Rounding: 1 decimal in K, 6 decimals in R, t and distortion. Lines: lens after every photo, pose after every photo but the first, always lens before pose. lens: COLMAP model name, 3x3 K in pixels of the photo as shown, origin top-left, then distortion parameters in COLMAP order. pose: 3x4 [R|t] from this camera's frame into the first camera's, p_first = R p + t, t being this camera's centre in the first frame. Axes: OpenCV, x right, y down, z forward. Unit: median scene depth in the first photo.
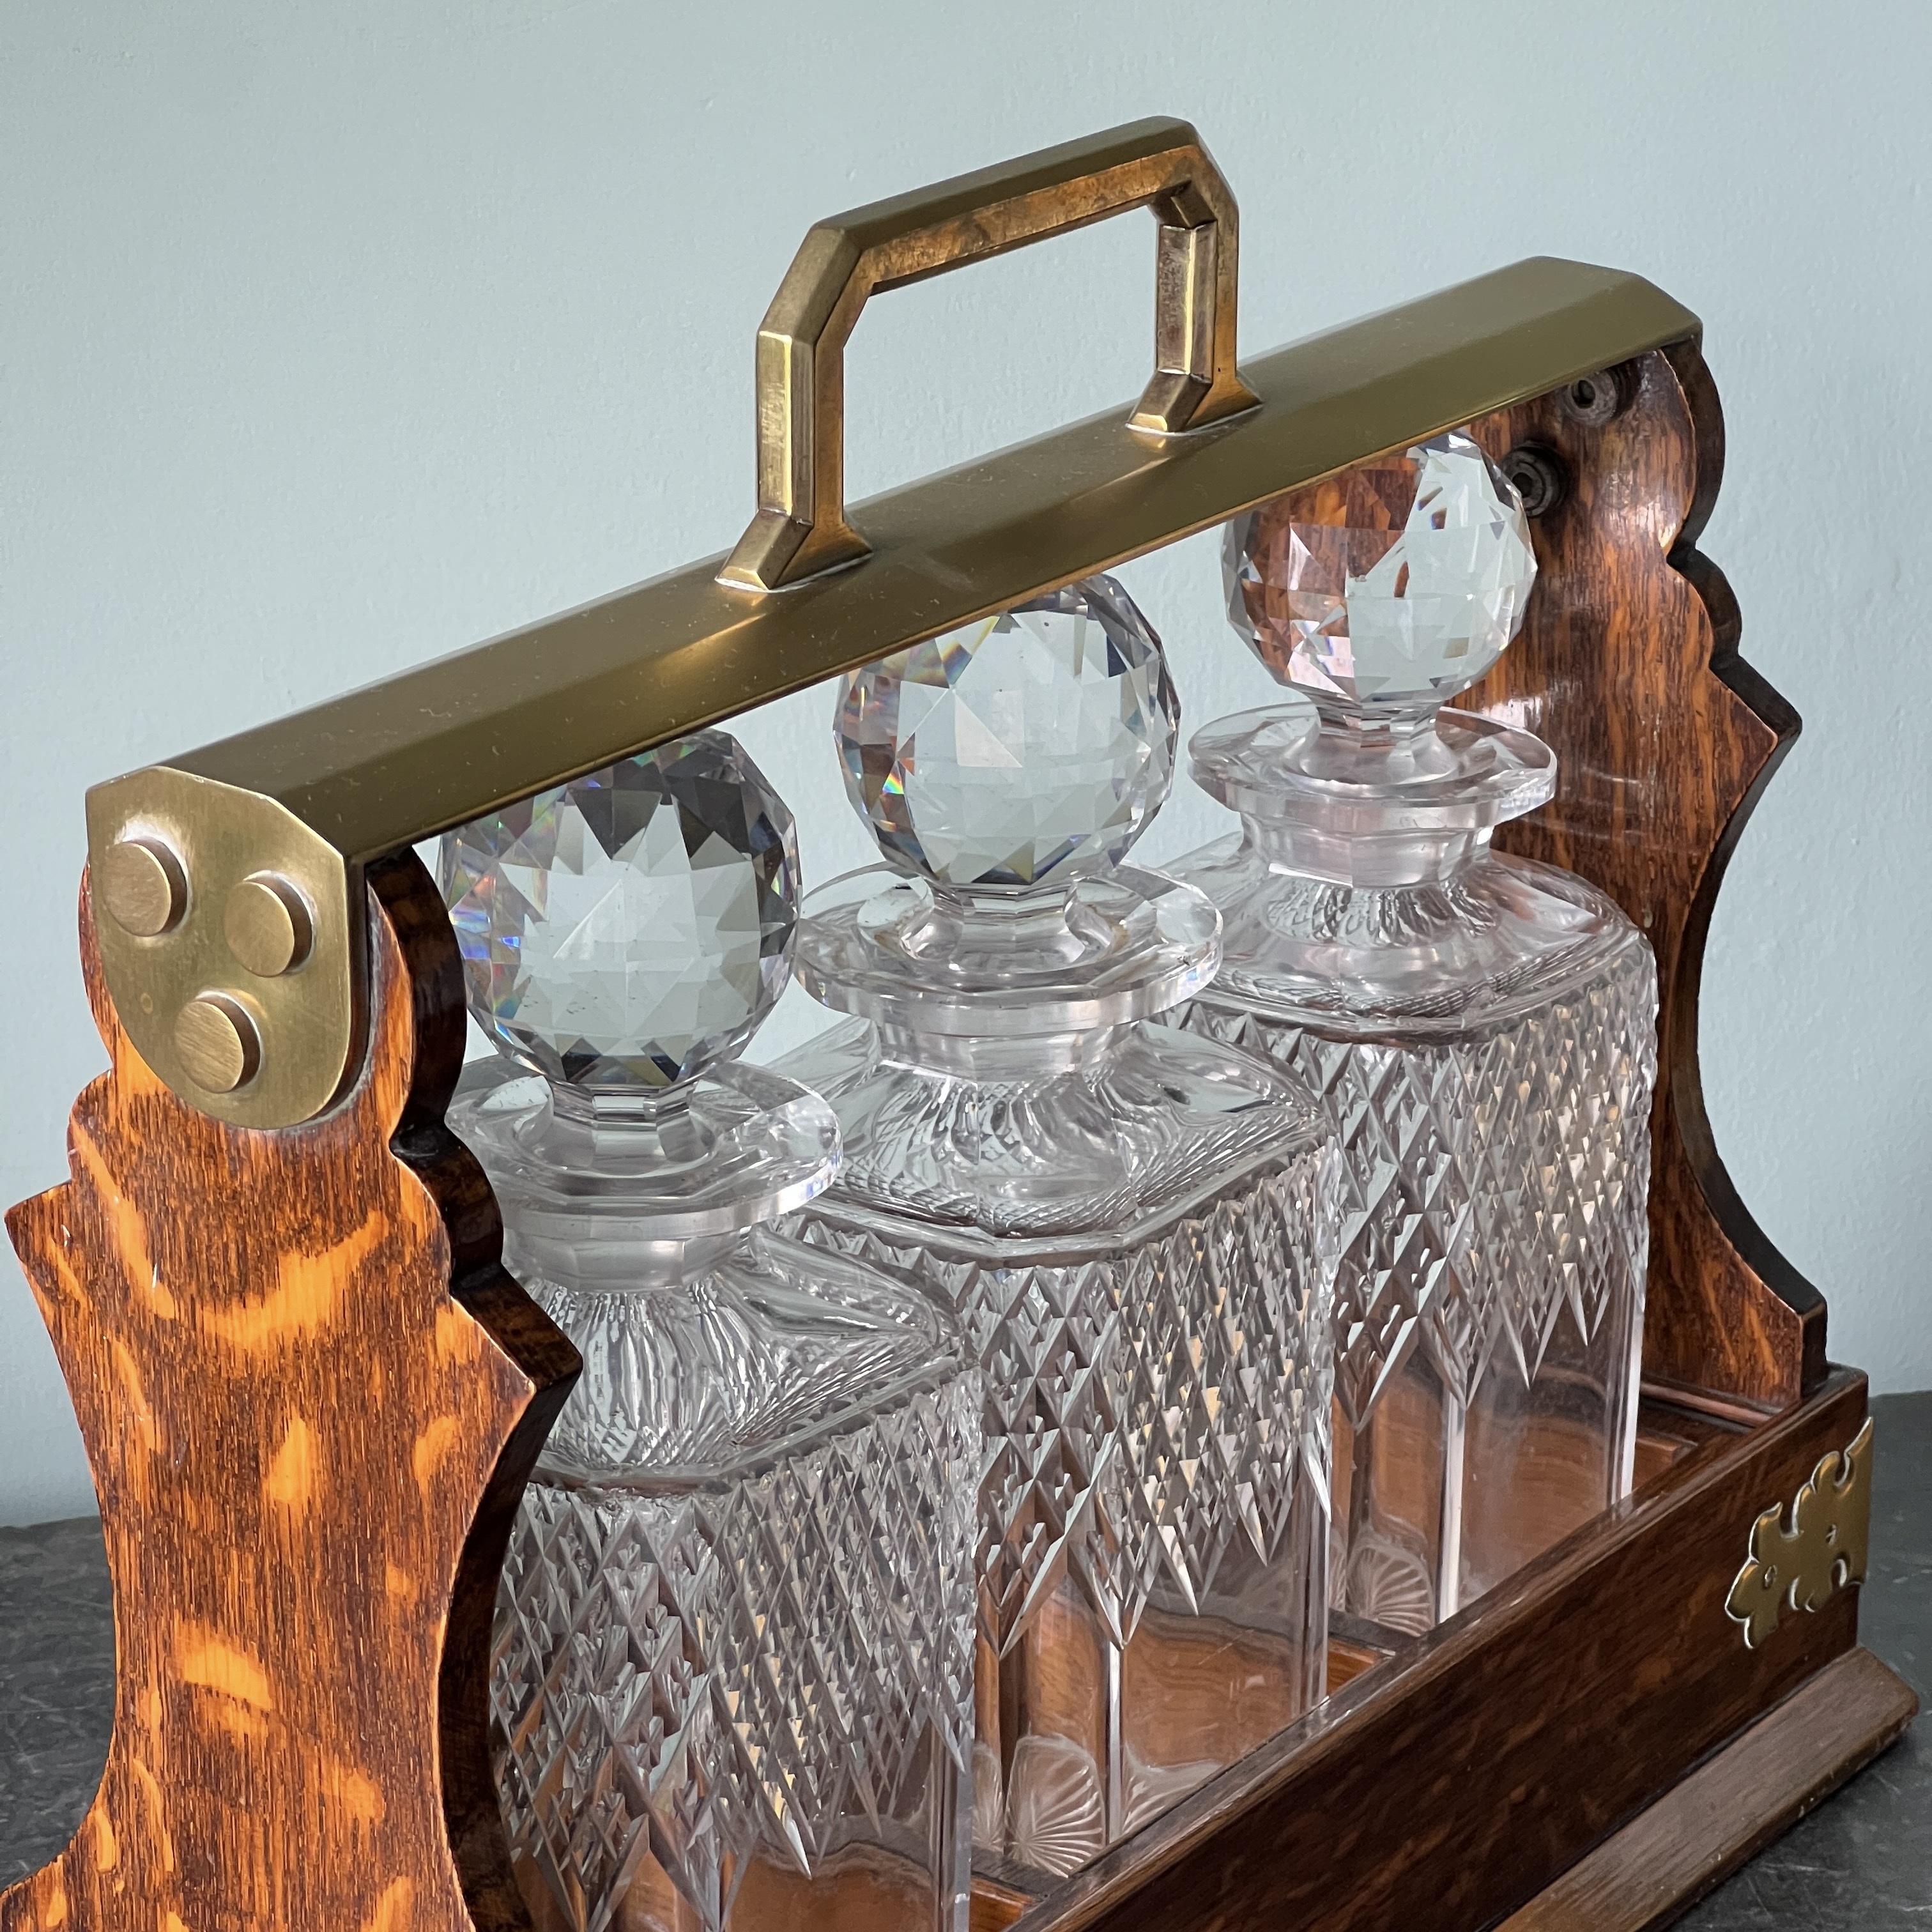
lens RADIAL K [[5750.1, 0, 970.5], [0, 5750.1, 968.8], [0, 0, 1]] dist [0.216966, 0.000000]
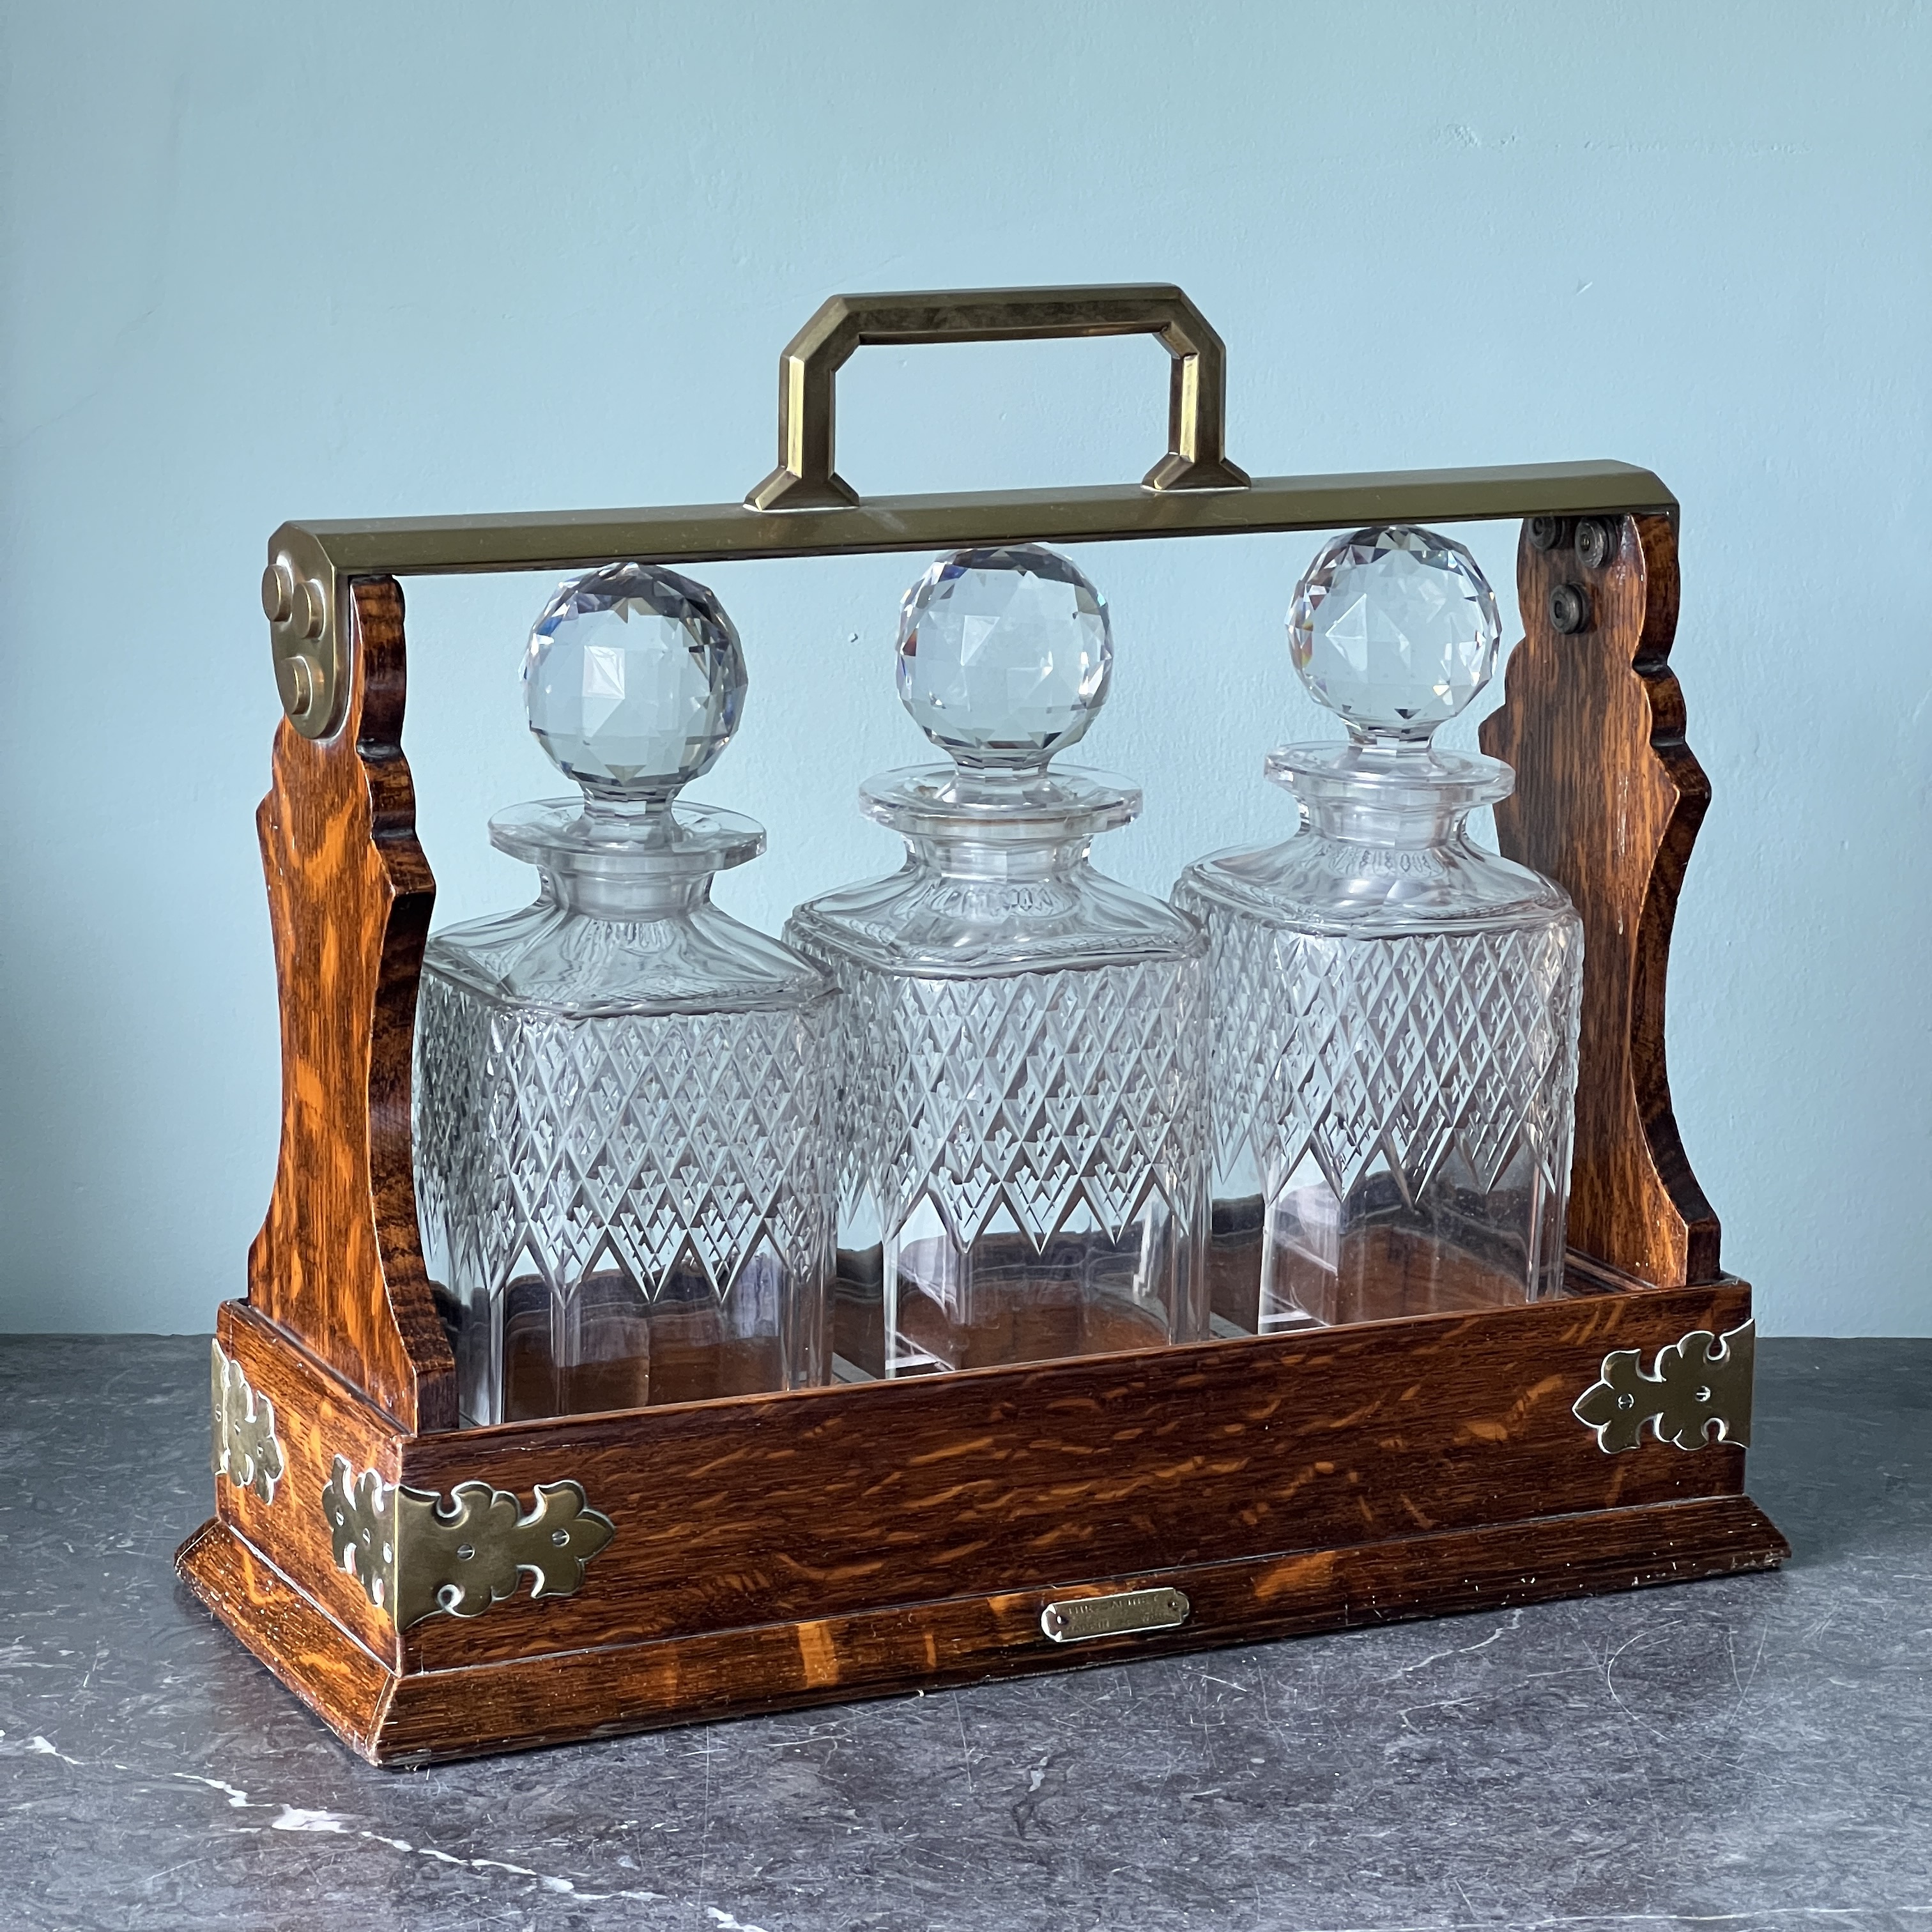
lens RADIAL K [[5750.1, 0, 958.4], [0, 5750.1, 973.8], [0, 0, 1]] dist [0.216966, 0.000000]
pose [[0.885579, 0.125422, -0.447236, 0.804619], [-0.181822, 0.979625, -0.085303, 0.202089], [0.427424, 0.156860, 0.890339, -0.428634]]
